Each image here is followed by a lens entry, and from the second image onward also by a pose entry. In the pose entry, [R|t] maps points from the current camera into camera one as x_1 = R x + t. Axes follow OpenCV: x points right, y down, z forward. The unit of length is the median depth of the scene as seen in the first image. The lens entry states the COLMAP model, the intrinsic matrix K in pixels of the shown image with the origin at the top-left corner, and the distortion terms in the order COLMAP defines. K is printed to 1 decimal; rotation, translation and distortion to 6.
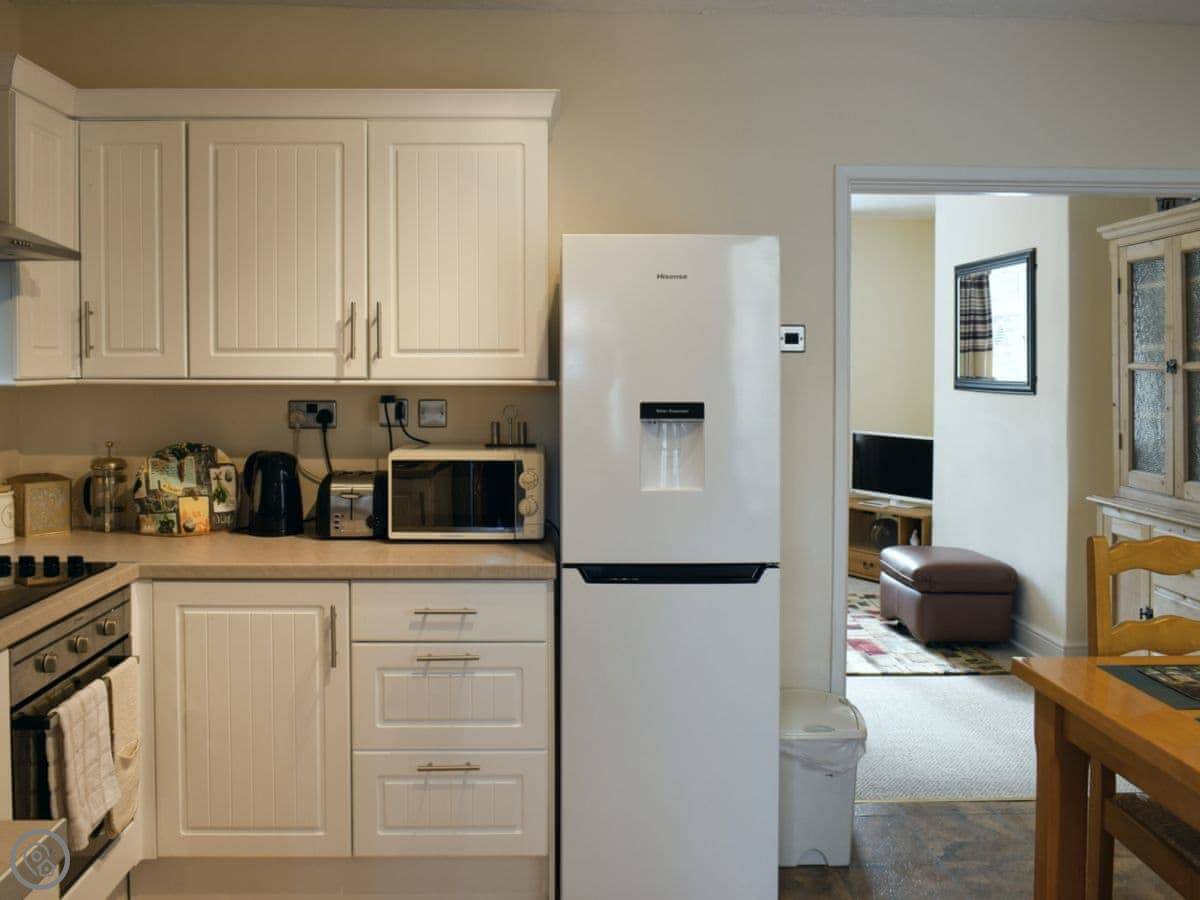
lens RADIAL K [[1051.0, 0, 600.0], [0, 1051.0, 450.0], [0, 0, 1]] dist [-0.058531, 0.013748]
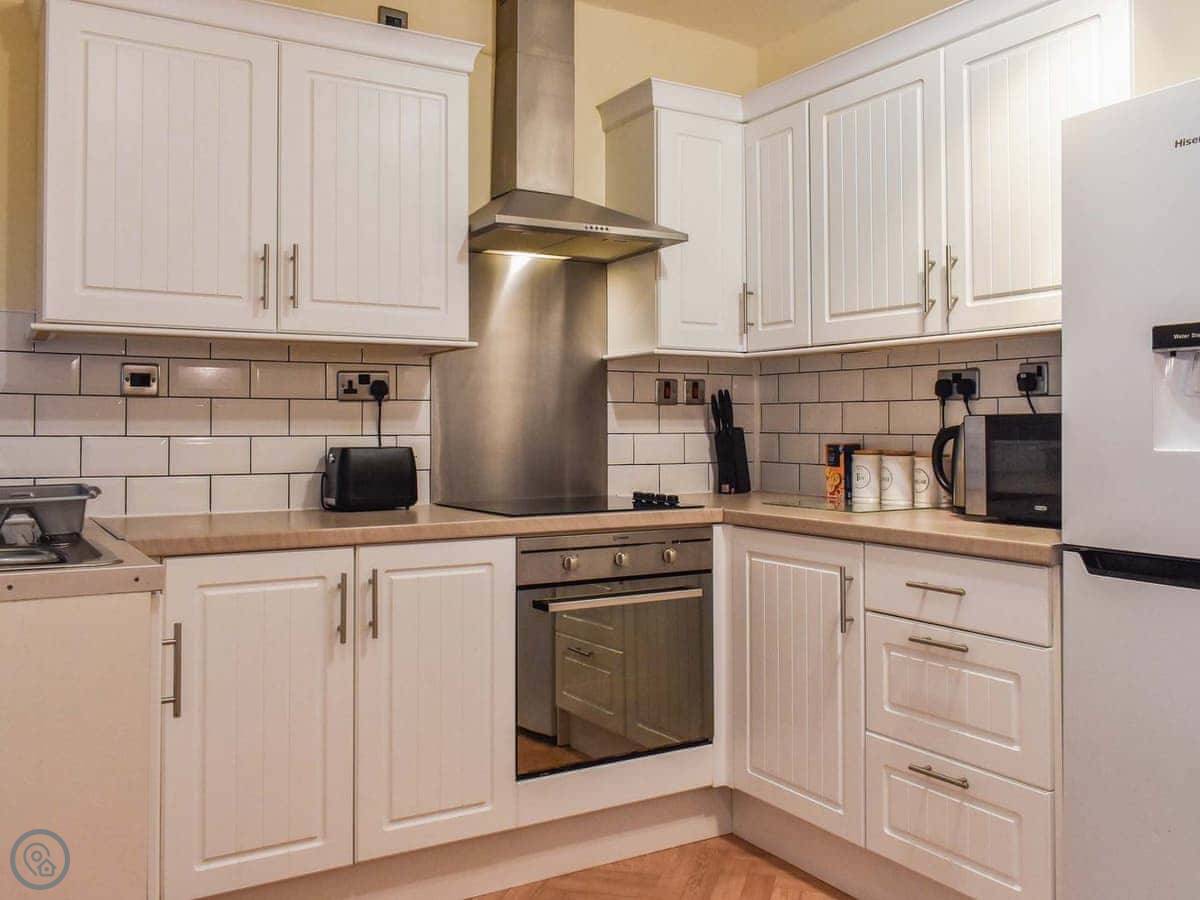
lens RADIAL K [[1057.2, 0, 647.3], [0, 1057.2, 468.0], [0, 0, 1]] dist [0.010401, -0.005119]
pose [[0.502497, 0.029764, -0.864067, 0.447482], [-0.069025, 0.997598, -0.005778, 0.071339], [0.861819, 0.062546, 0.503344, 0.326403]]
